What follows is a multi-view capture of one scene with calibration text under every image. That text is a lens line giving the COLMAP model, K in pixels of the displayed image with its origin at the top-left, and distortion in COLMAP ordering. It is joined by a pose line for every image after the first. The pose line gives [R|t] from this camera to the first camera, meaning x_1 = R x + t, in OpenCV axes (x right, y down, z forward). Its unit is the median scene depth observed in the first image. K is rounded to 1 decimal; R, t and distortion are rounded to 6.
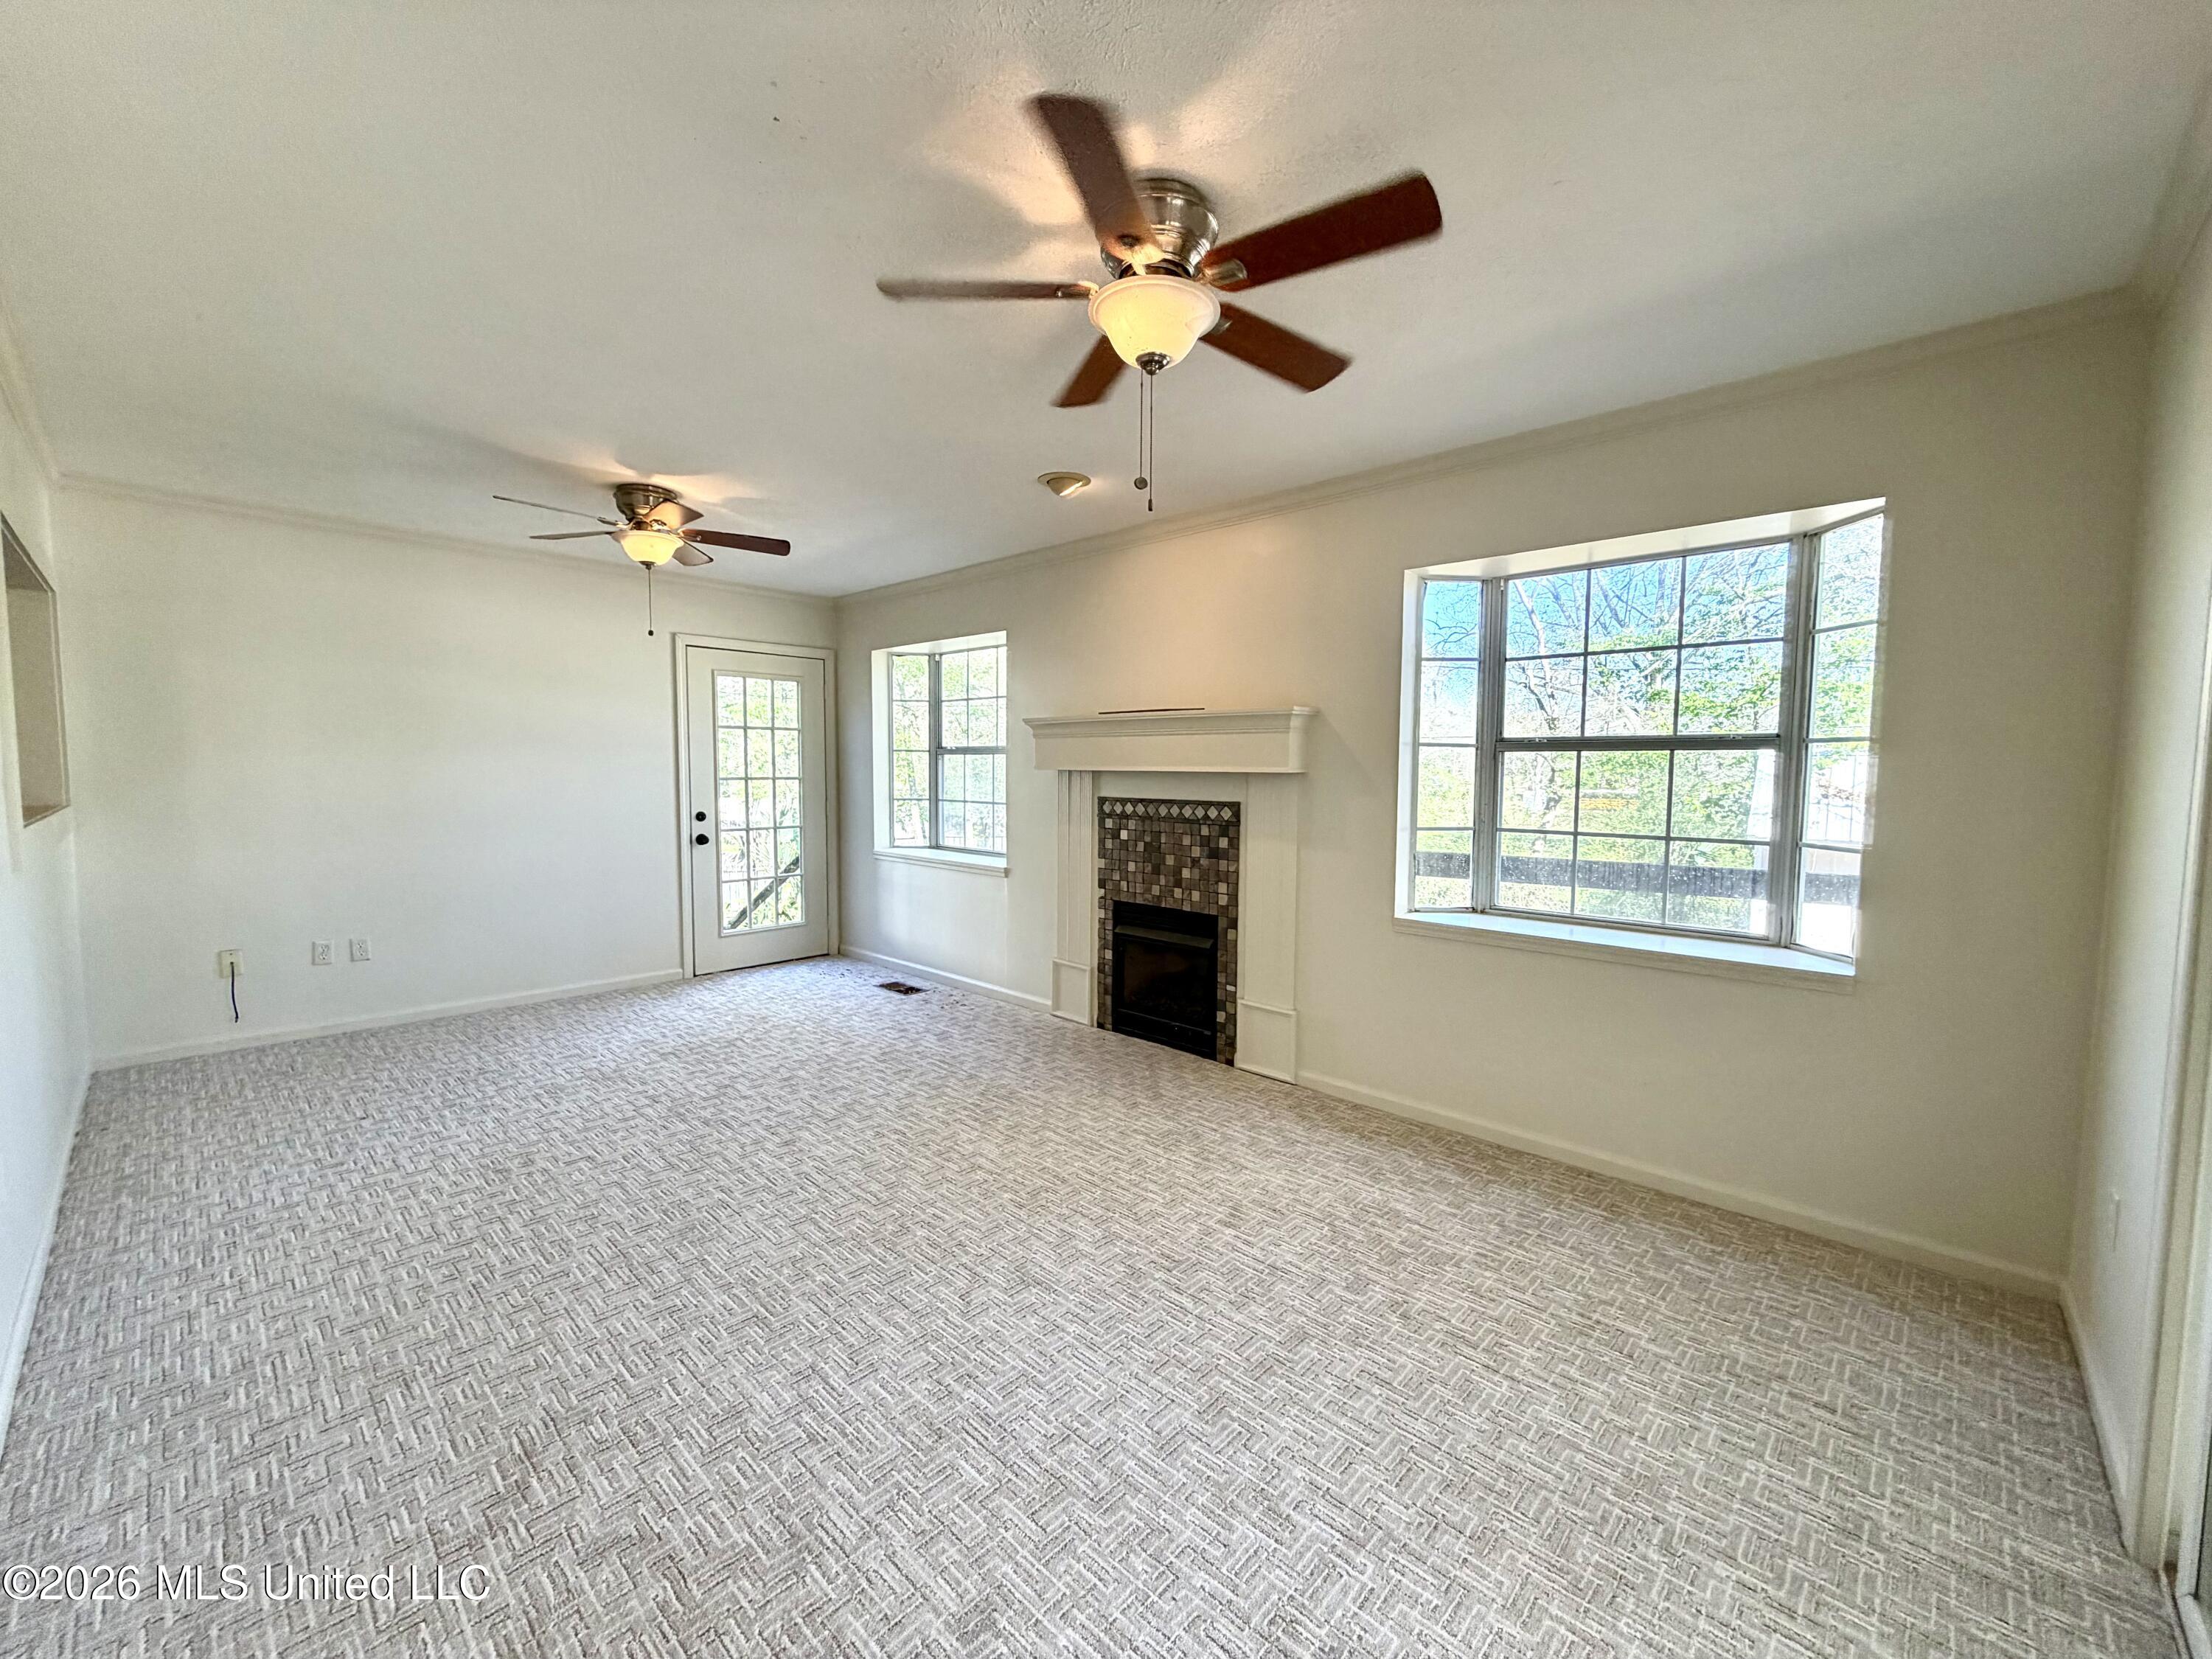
lens RADIAL K [[881.7, 0, 1098.3], [0, 881.7, 832.7], [0, 0, 1]] dist [0.001311, -0.000280]
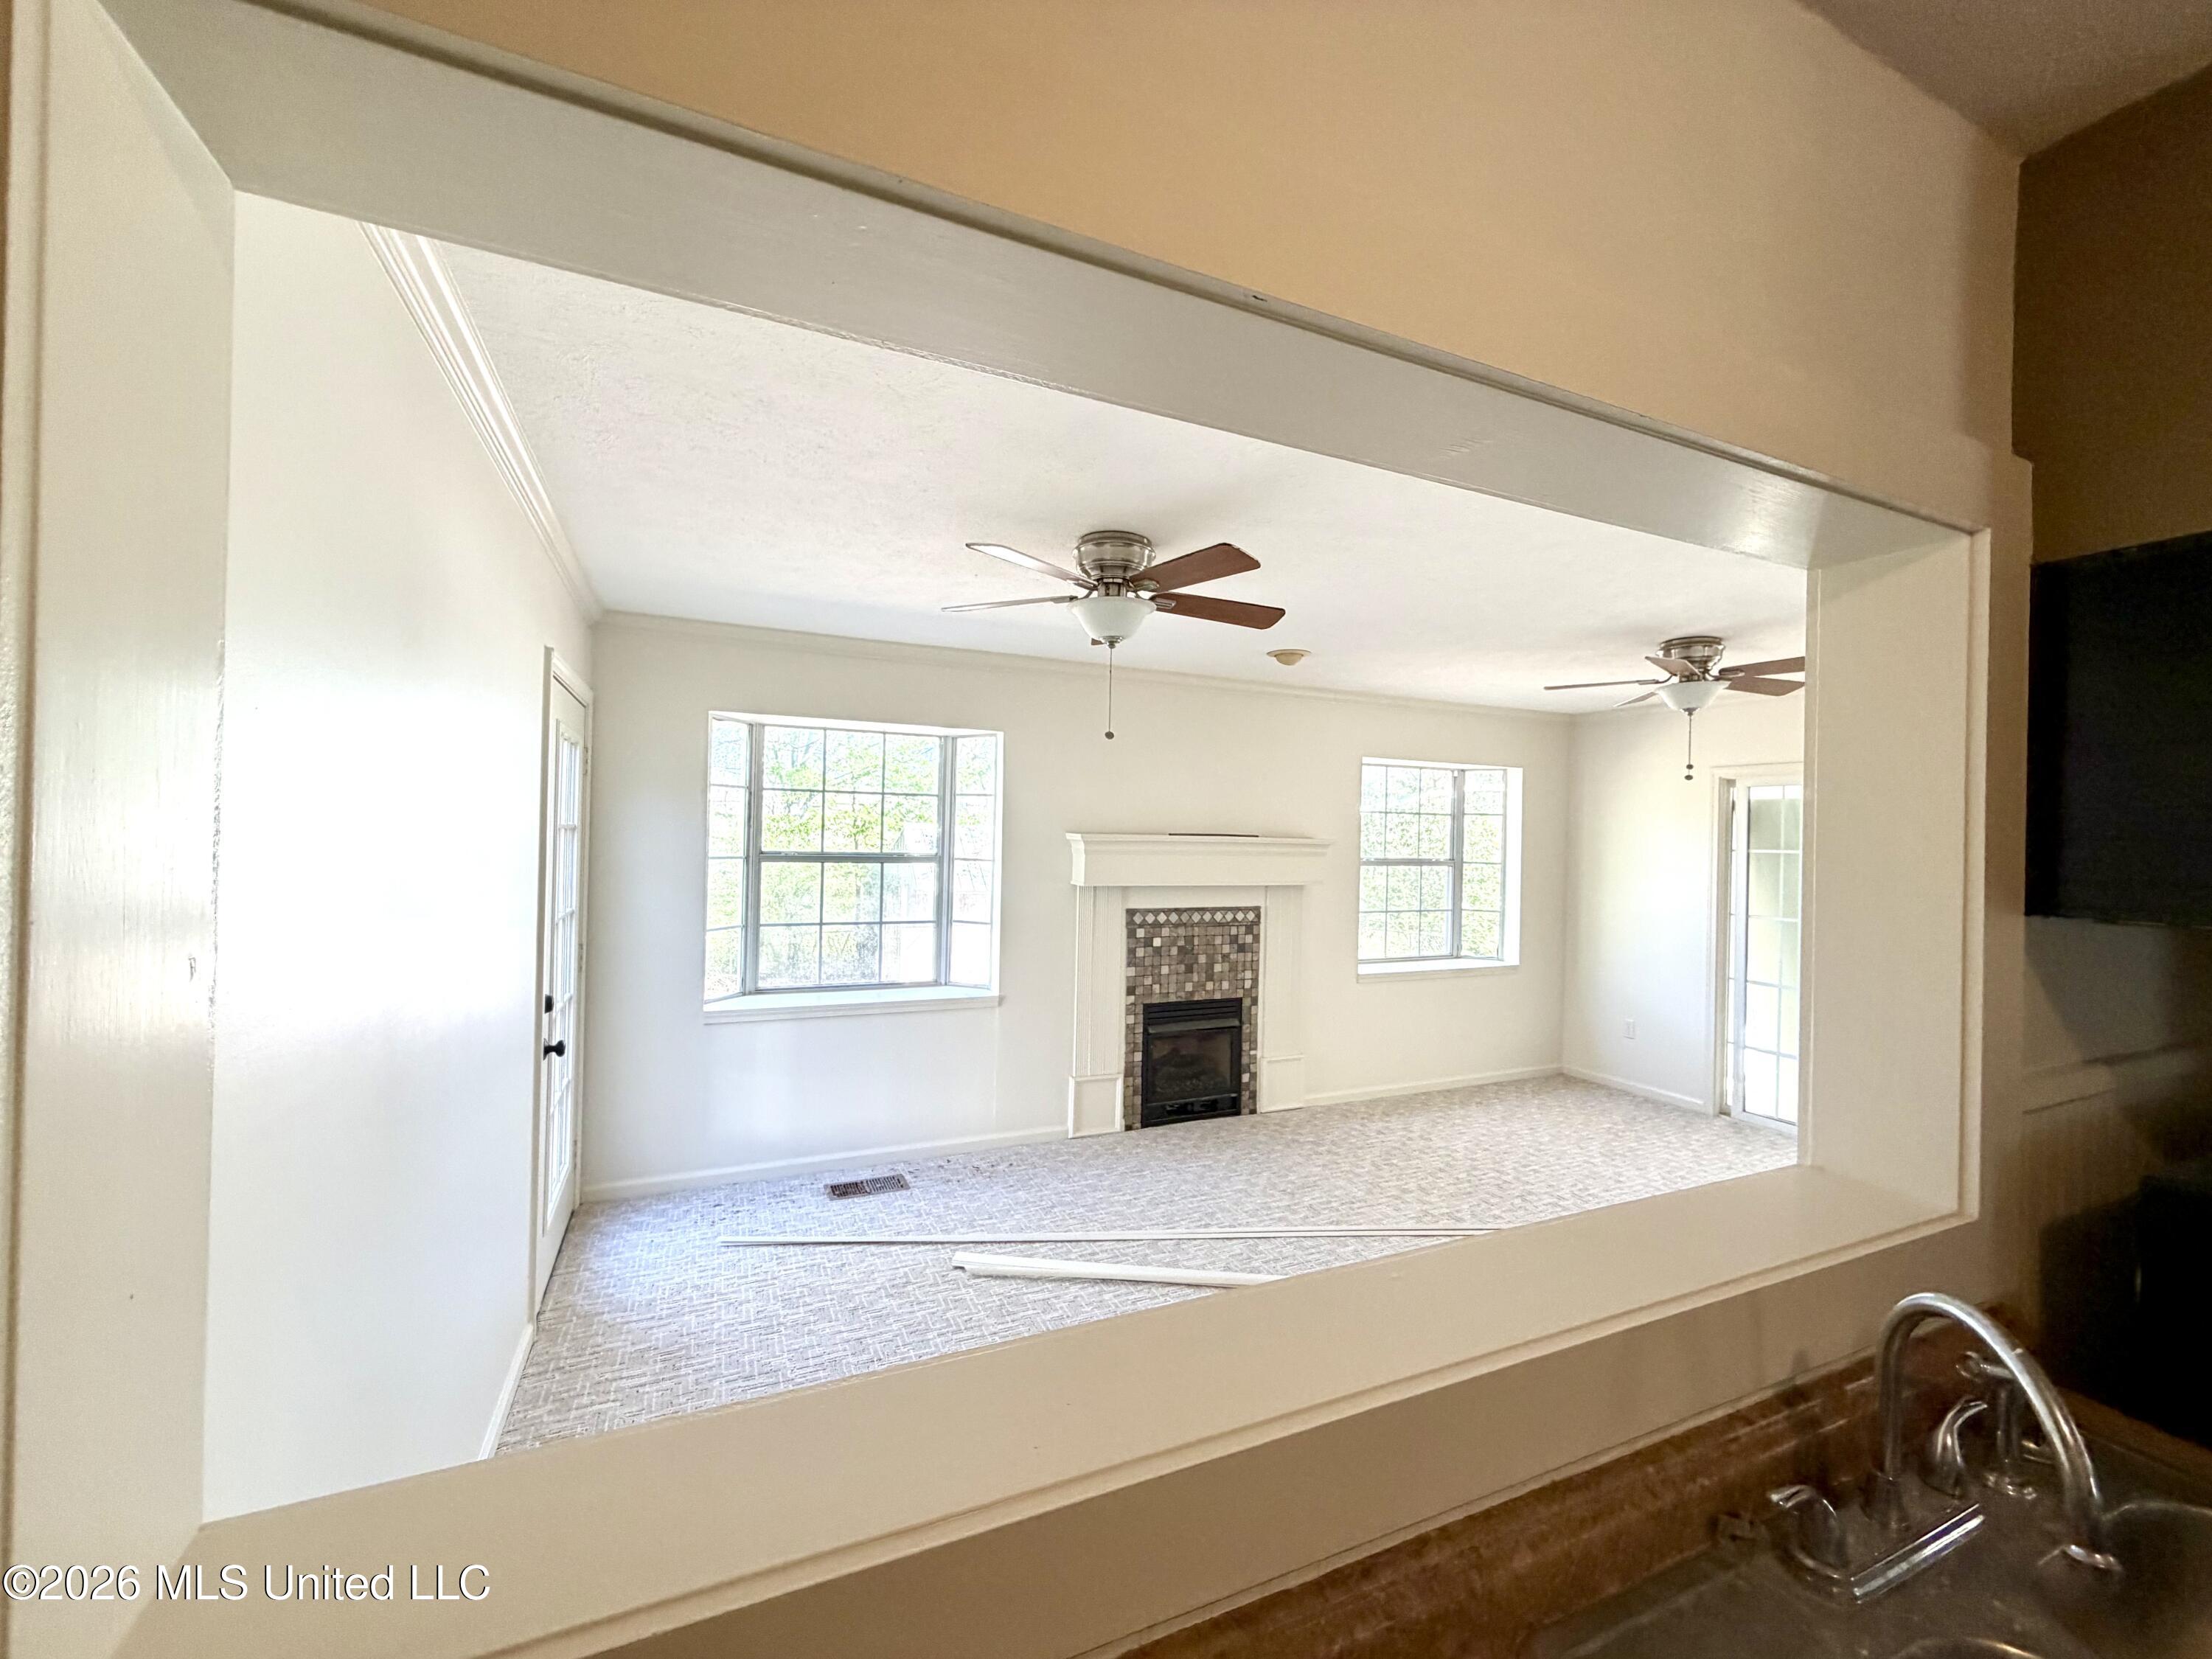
lens RADIAL K [[881.7, 0, 1091.5], [0, 881.7, 827.9], [0, 0, 1]] dist [0.001311, -0.000280]
pose [[0.384143, 0.004283, 0.923264, -1.115711], [0.050878, 0.998372, -0.025800, -0.126697], [-0.921871, 0.056885, 0.383300, 0.705284]]
